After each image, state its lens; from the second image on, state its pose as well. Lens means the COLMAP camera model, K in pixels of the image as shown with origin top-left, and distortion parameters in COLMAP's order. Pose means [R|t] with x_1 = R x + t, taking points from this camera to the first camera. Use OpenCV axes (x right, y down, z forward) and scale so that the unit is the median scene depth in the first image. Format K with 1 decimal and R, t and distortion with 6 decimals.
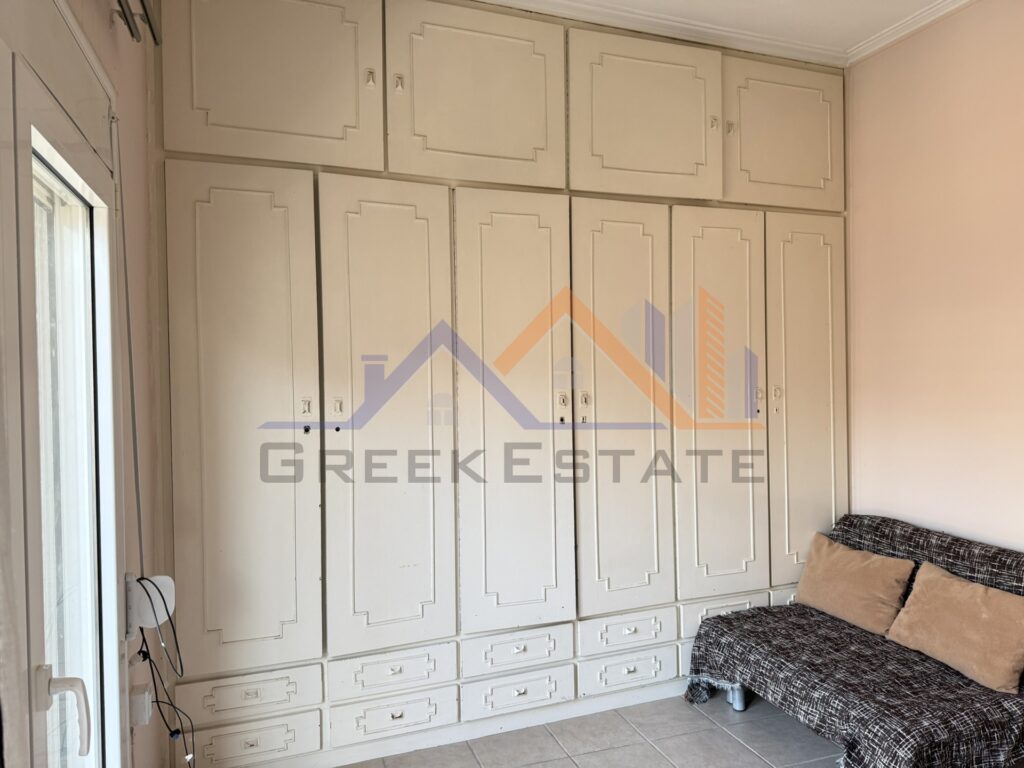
lens RADIAL K [[723.0, 0, 516.6], [0, 723.0, 383.7], [0, 0, 1]] dist [0.033712, -0.038147]
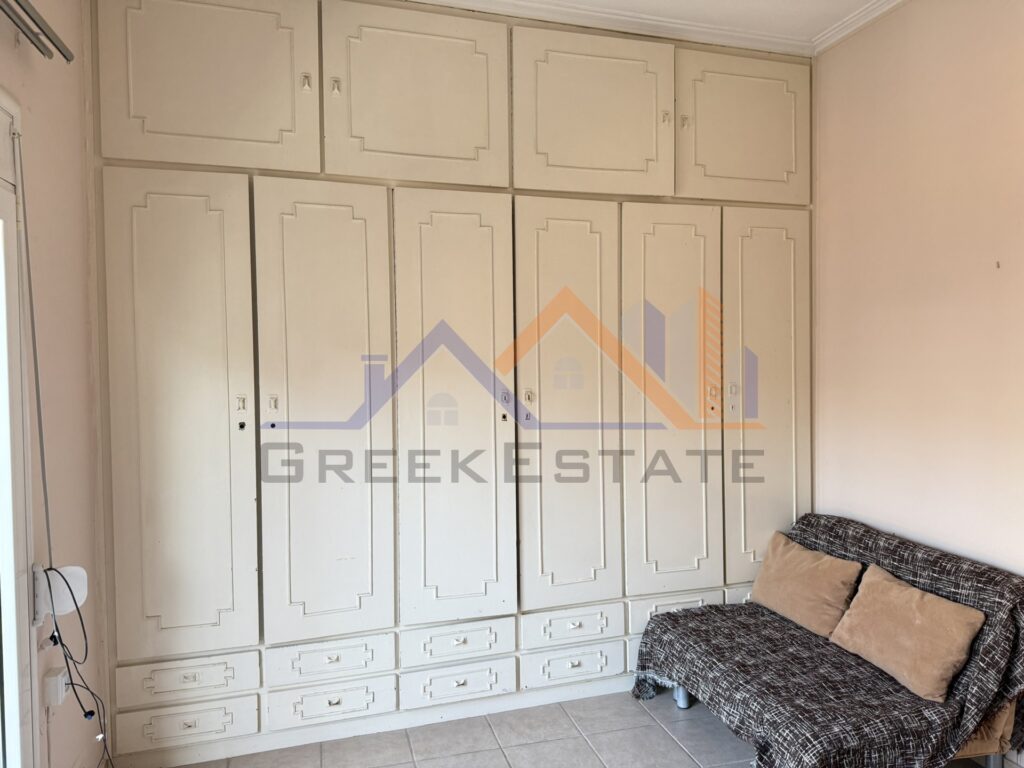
lens RADIAL K [[723.0, 0, 516.2], [0, 723.0, 382.0], [0, 0, 1]] dist [0.033712, -0.038147]
pose [[0.997915, 0.005237, -0.064325, 0.150766], [-0.004160, 0.999849, 0.016869, -0.016614], [0.064404, -0.016567, 0.997786, -0.006955]]
